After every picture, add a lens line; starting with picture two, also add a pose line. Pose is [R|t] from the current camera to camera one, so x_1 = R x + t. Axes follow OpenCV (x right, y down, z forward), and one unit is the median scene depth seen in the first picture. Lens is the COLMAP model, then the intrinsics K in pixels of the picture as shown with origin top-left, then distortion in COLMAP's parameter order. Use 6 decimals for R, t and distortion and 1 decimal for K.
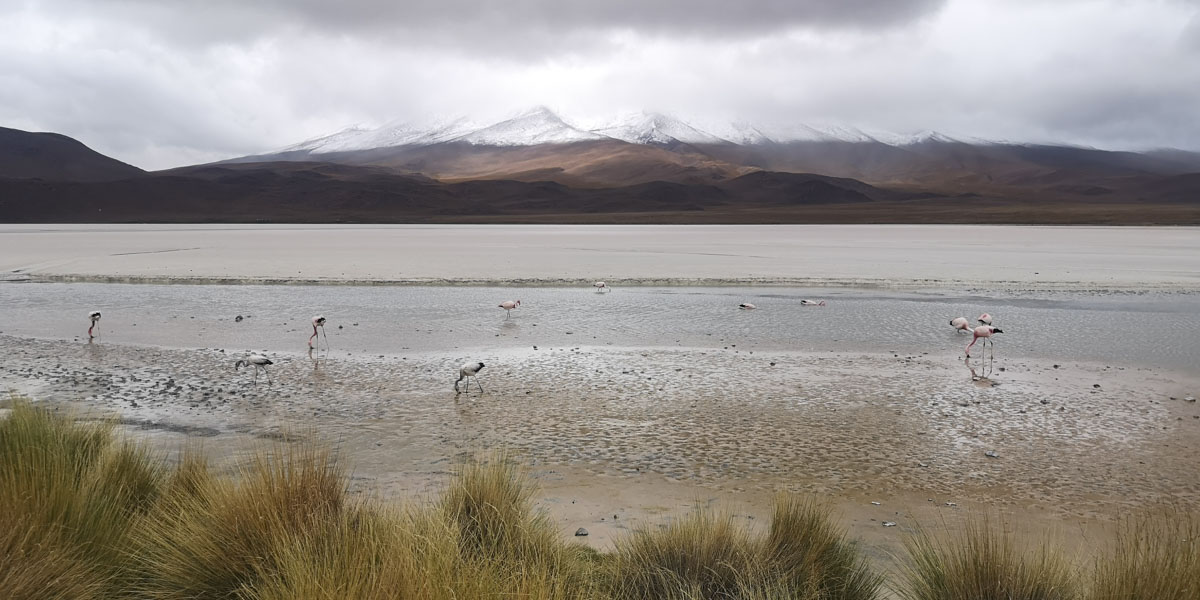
lens RADIAL K [[965.4, 0, 597.7], [0, 965.4, 291.1], [0, 0, 1]] dist [0.003134, -0.011457]
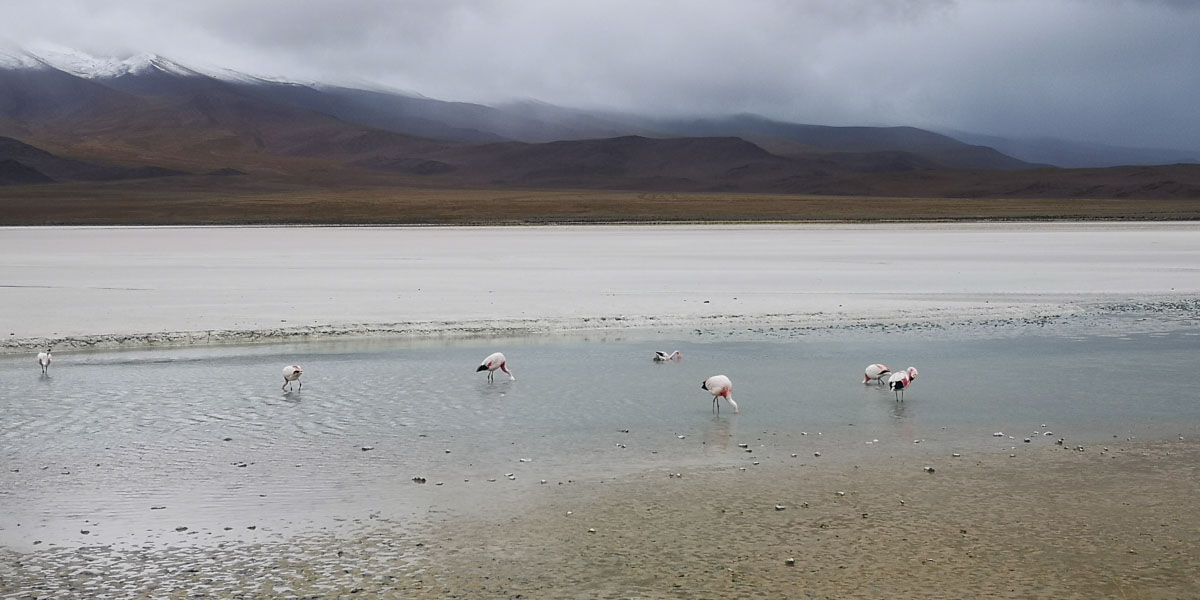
lens RADIAL K [[1805.5, 0, 652.5], [0, 1805.5, 303.3], [0, 0, 1]] dist [0.054308, 0.000000]
pose [[0.821692, -0.031462, 0.569062, -0.243874], [0.046235, 0.998864, -0.011536, -0.005985], [-0.568053, 0.035789, 0.822213, 0.074927]]
